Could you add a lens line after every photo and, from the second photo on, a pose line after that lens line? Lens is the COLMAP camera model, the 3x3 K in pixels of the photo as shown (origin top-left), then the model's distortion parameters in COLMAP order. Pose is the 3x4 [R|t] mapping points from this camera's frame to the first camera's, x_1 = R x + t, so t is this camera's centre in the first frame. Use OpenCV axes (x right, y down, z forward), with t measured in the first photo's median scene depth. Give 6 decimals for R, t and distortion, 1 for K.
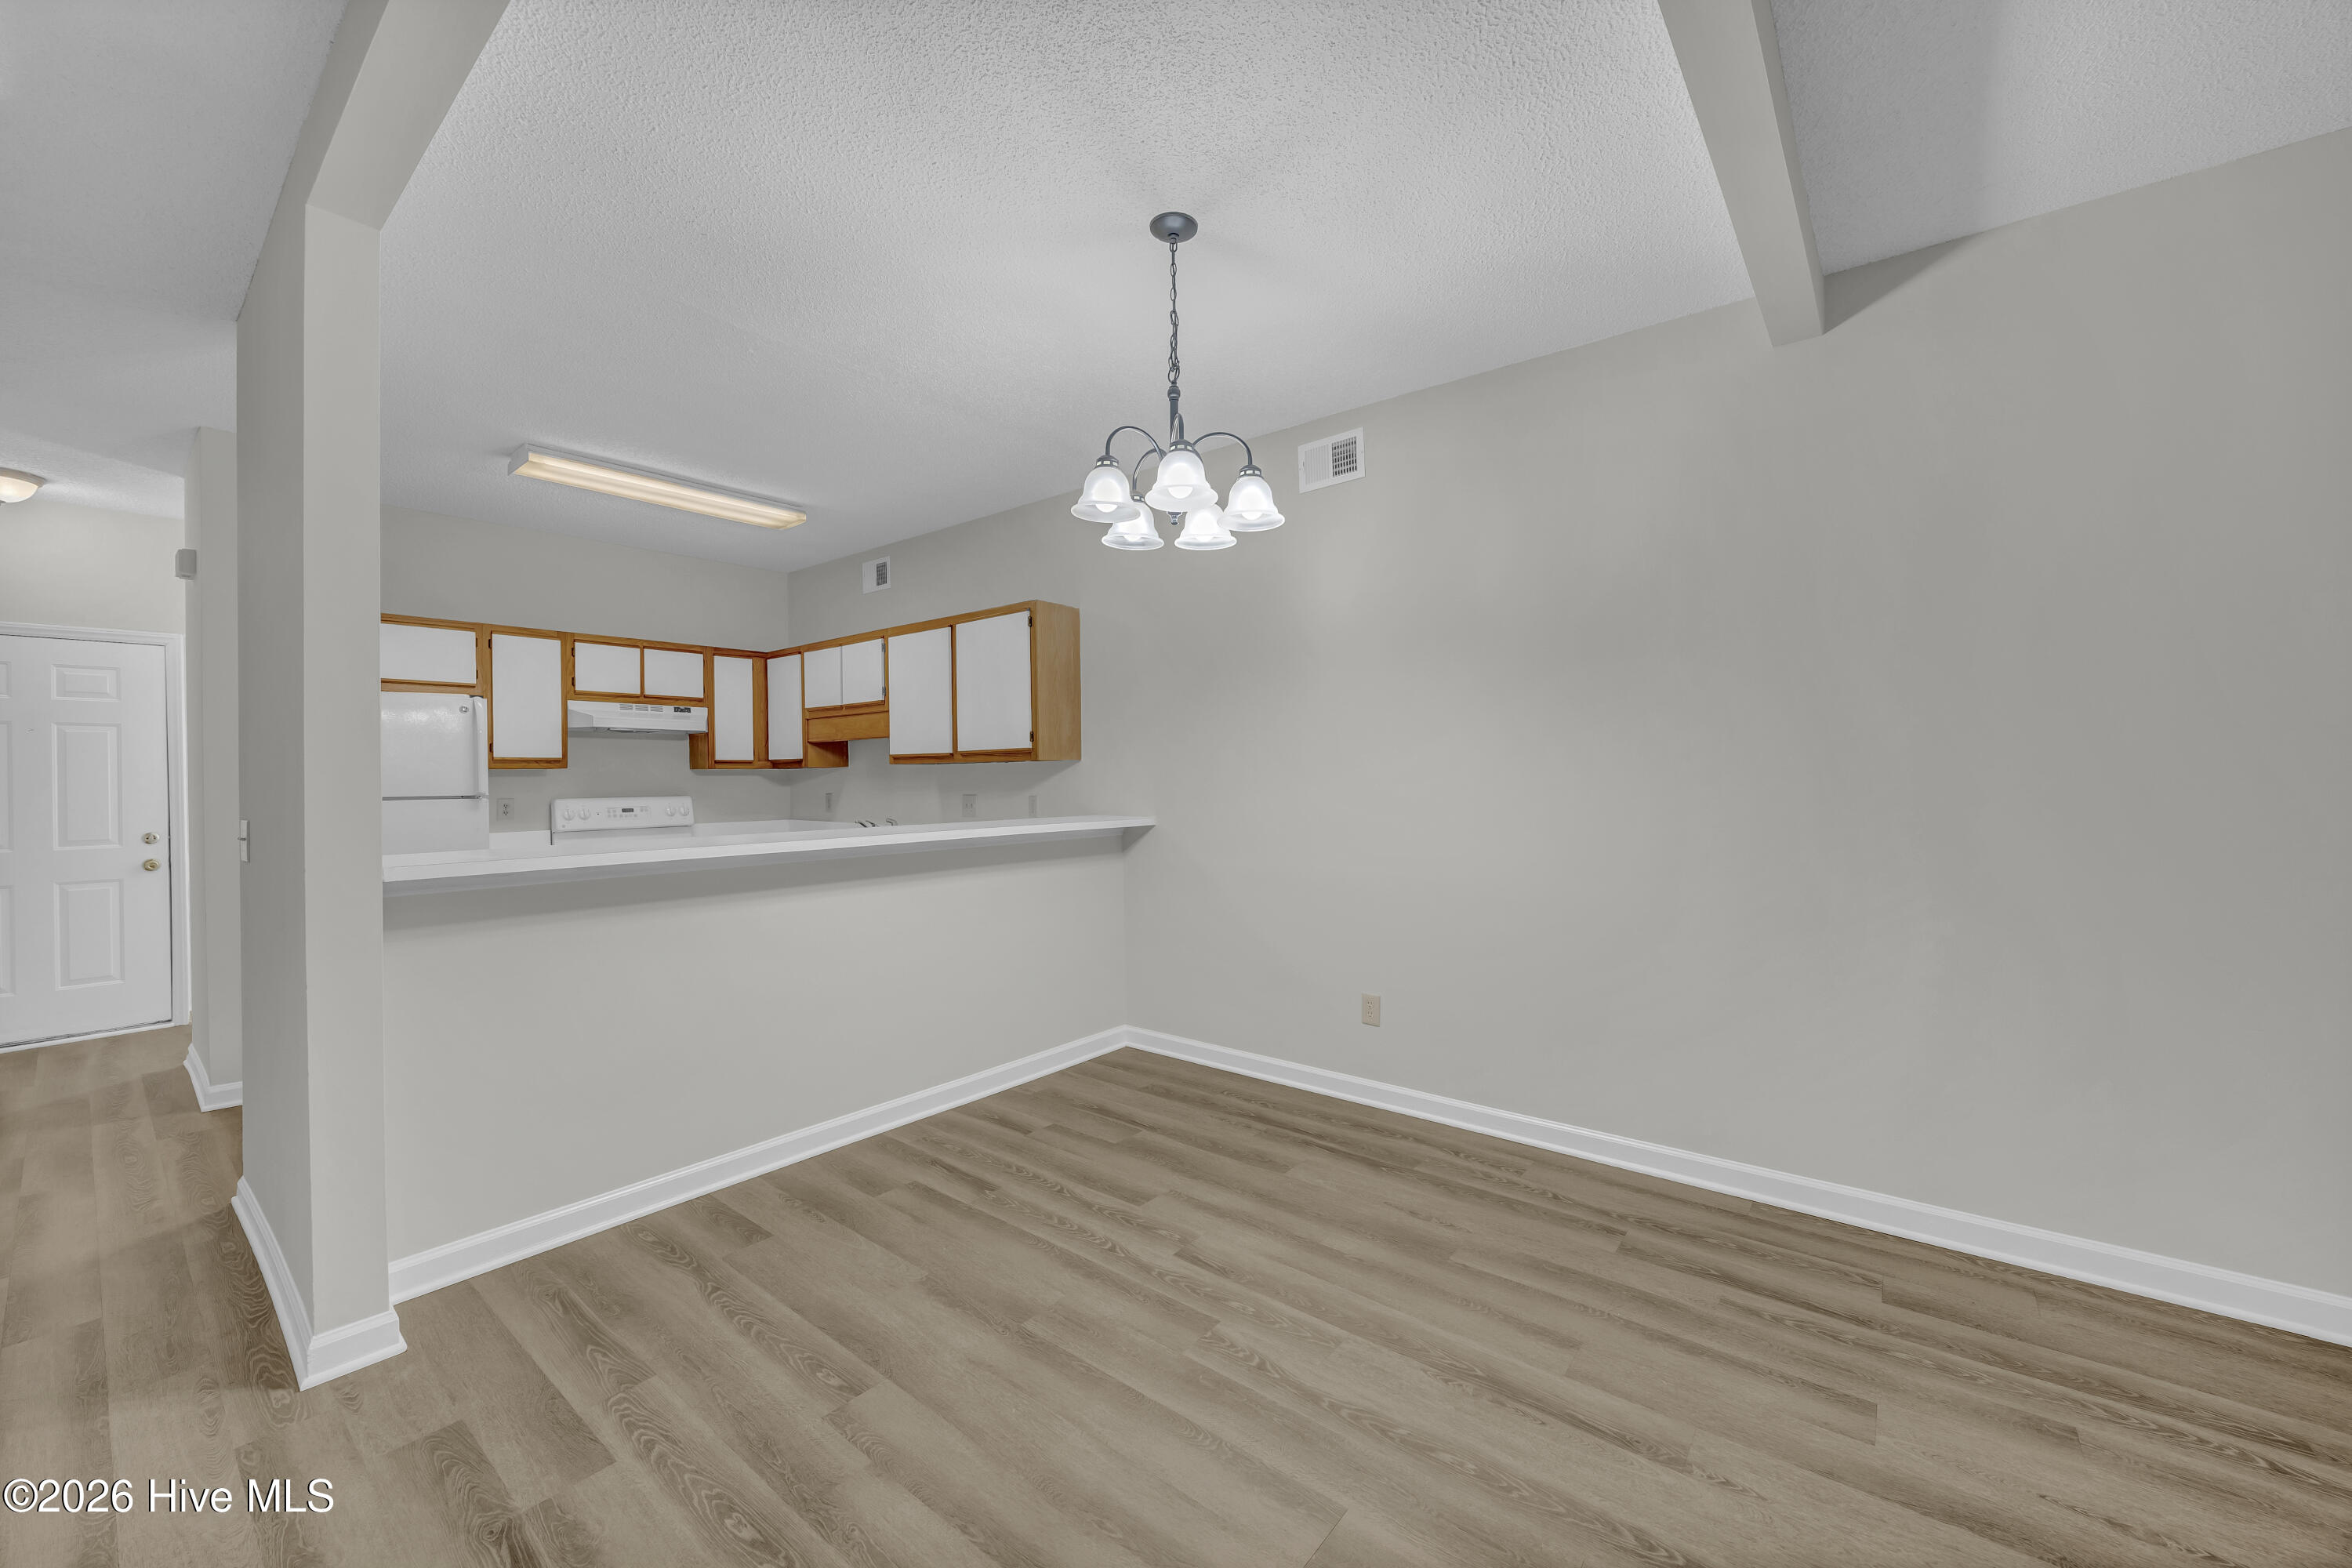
lens RADIAL K [[899.4, 0, 1178.8], [0, 899.4, 775.9], [0, 0, 1]] dist [-0.003056, 0.000191]
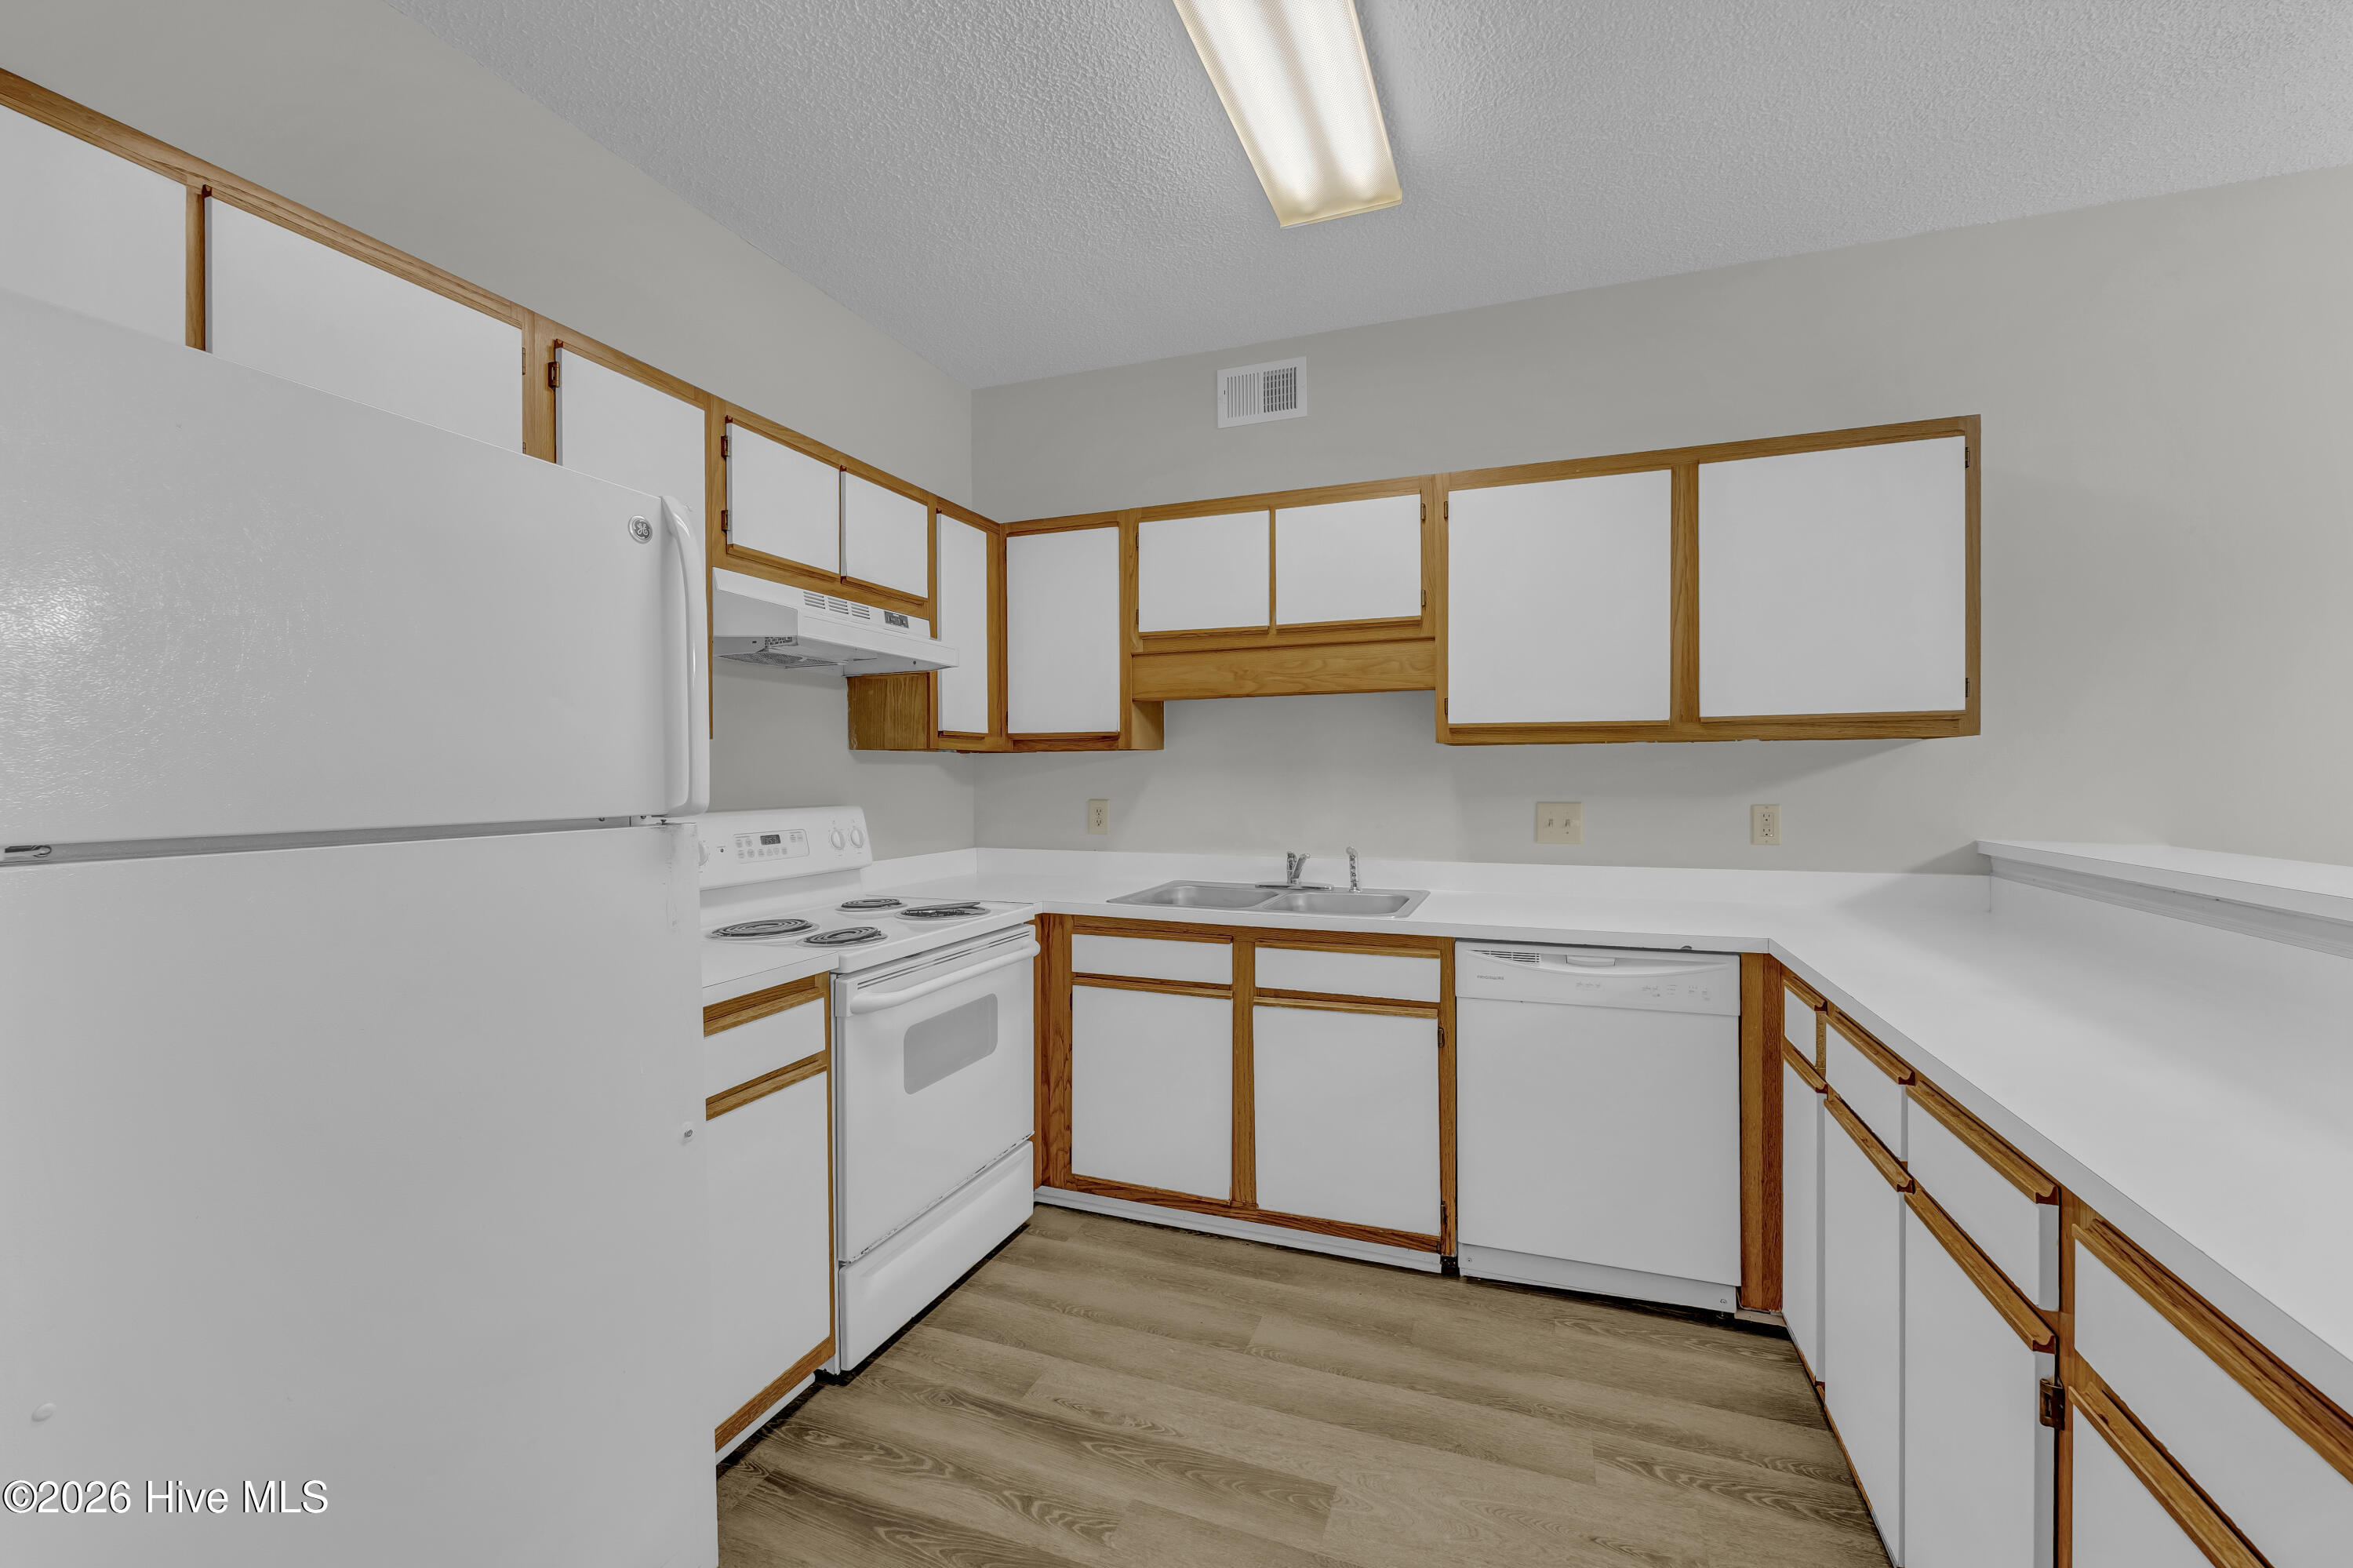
lens RADIAL K [[905.8, 0, 1172.8], [0, 905.8, 778.3], [0, 0, 1]] dist [-0.000017, 0.000181]
pose [[0.942673, 0.004447, 0.333688, -0.873028], [-0.005461, 0.999983, 0.002100, 0.009401], [-0.333673, -0.003802, 0.942681, 0.781452]]
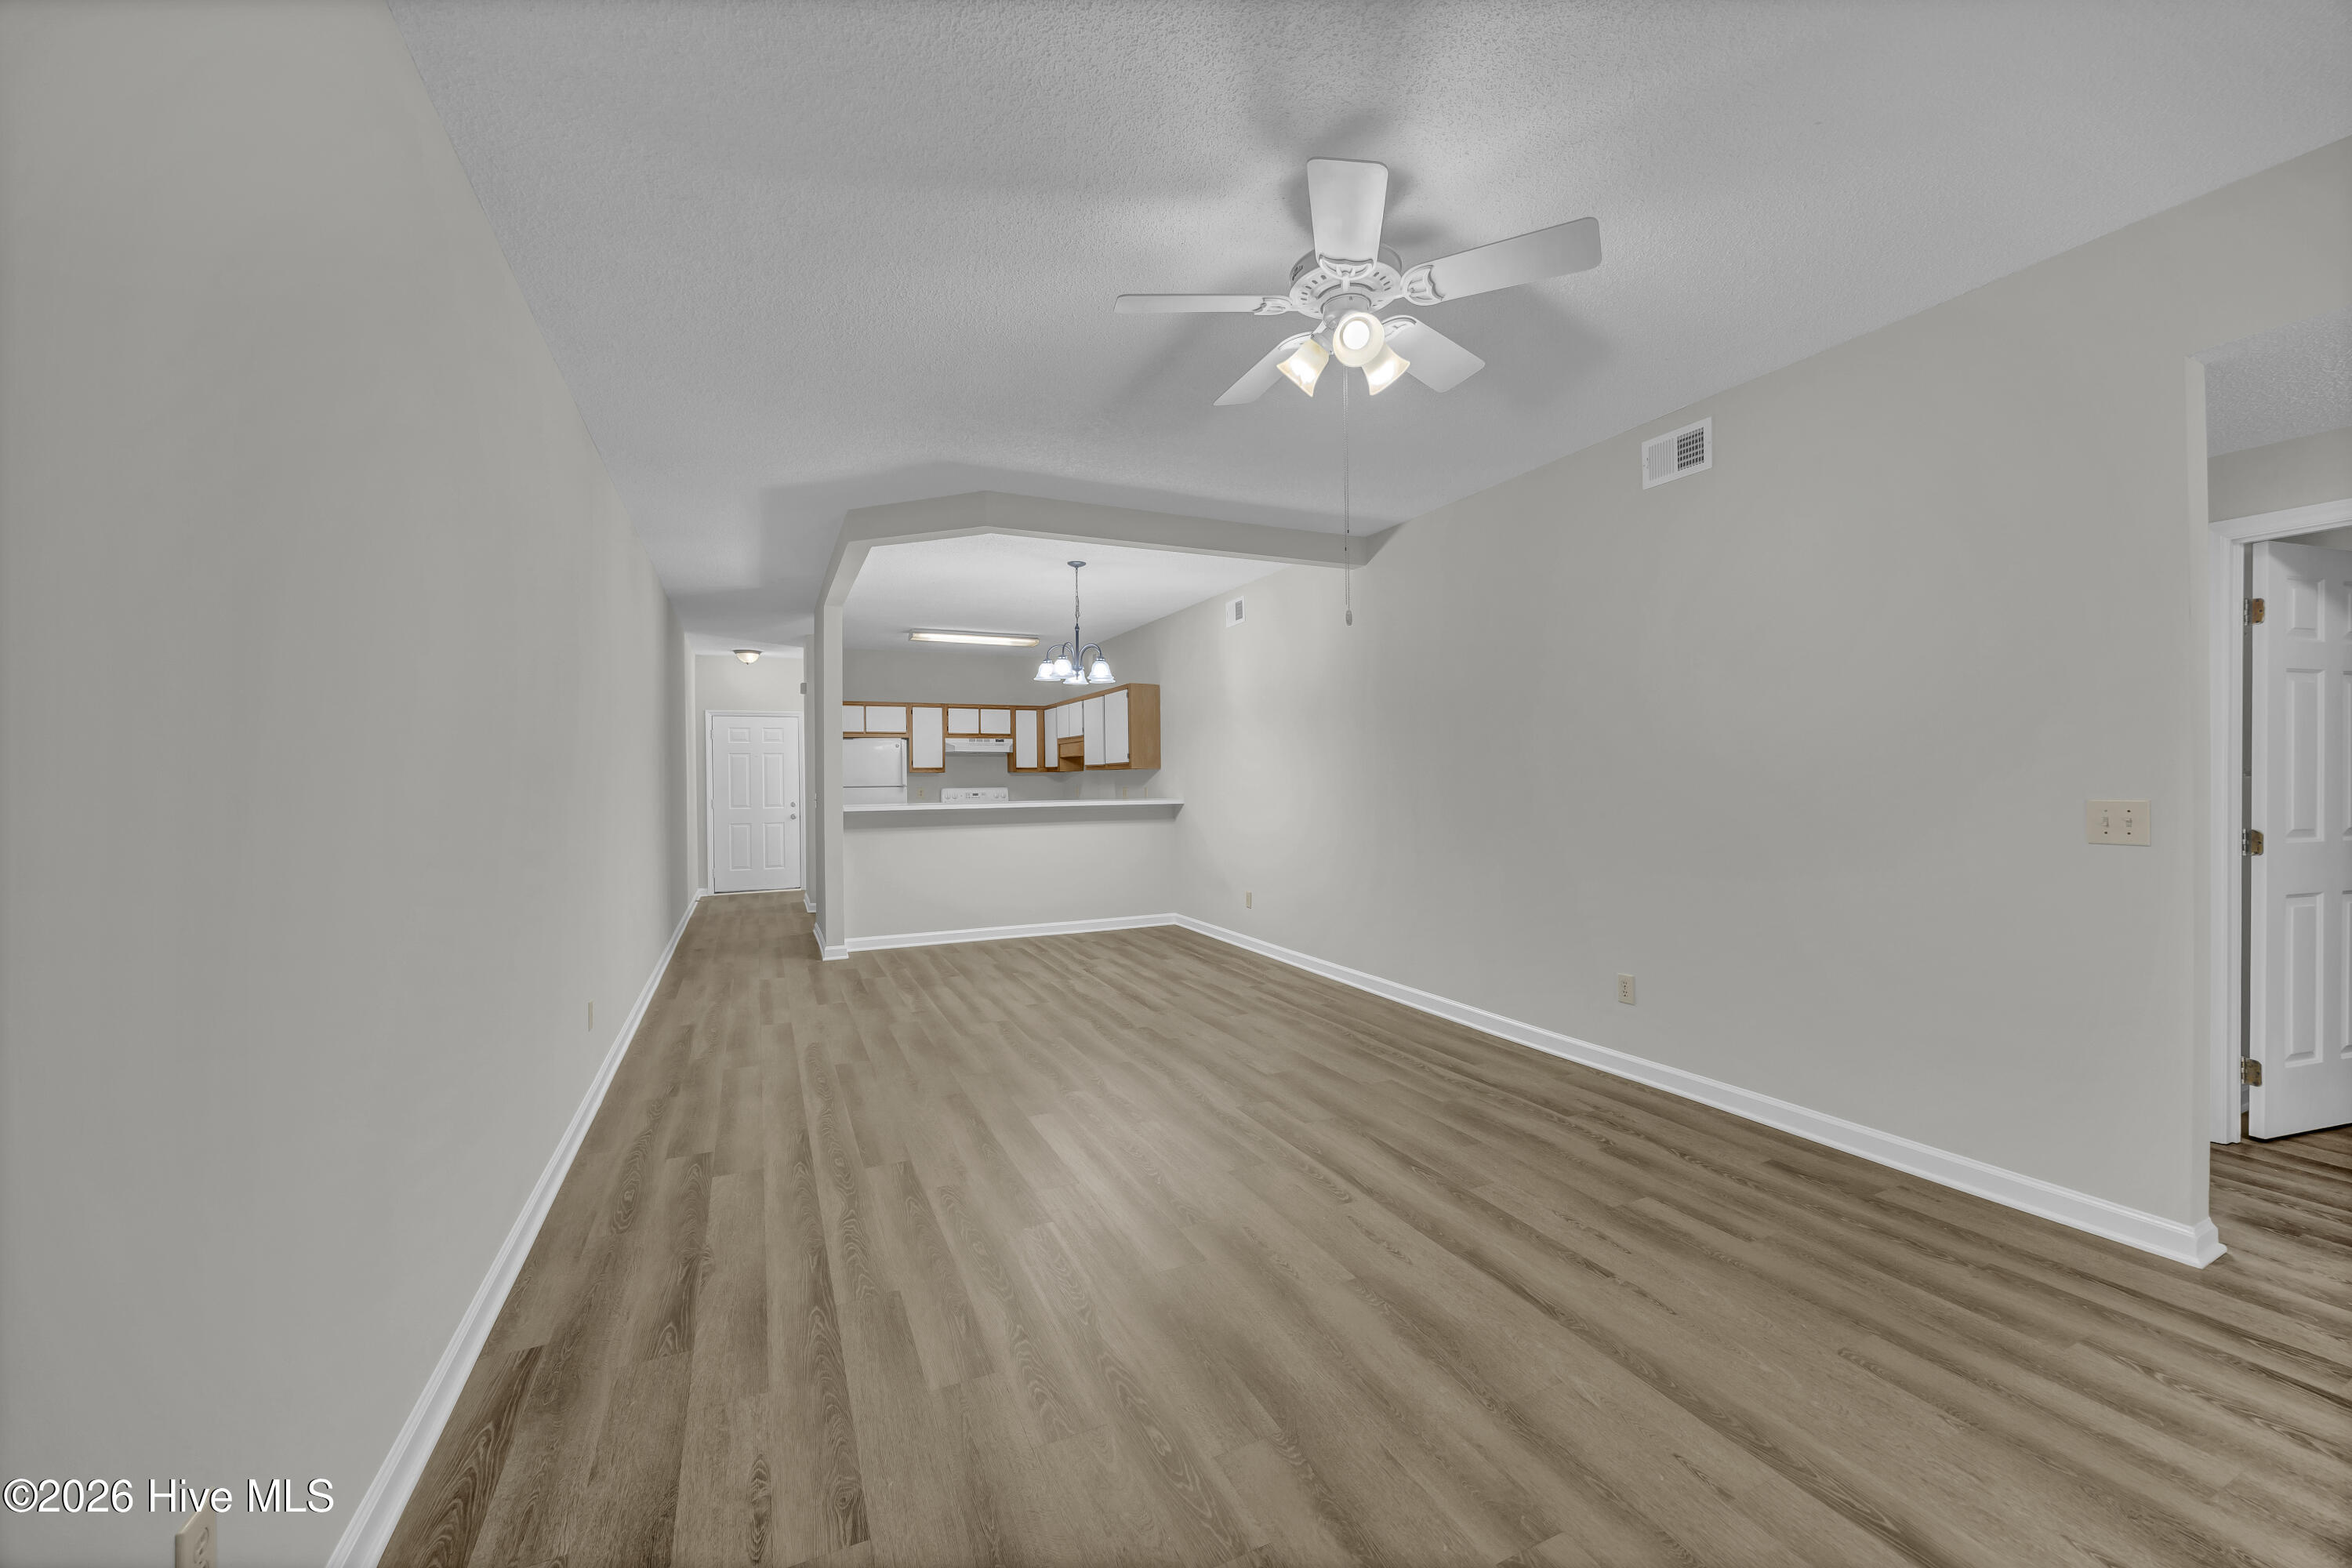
lens RADIAL K [[899.3, 0, 1189.9], [0, 899.3, 783.0], [0, 0, 1]] dist [0.001490, 0.000060]
pose [[0.903289, 0.003392, -0.429019, 0.907349], [0.001756, 0.999931, 0.011605, -0.011229], [0.429028, -0.011236, 0.903221, -0.769617]]
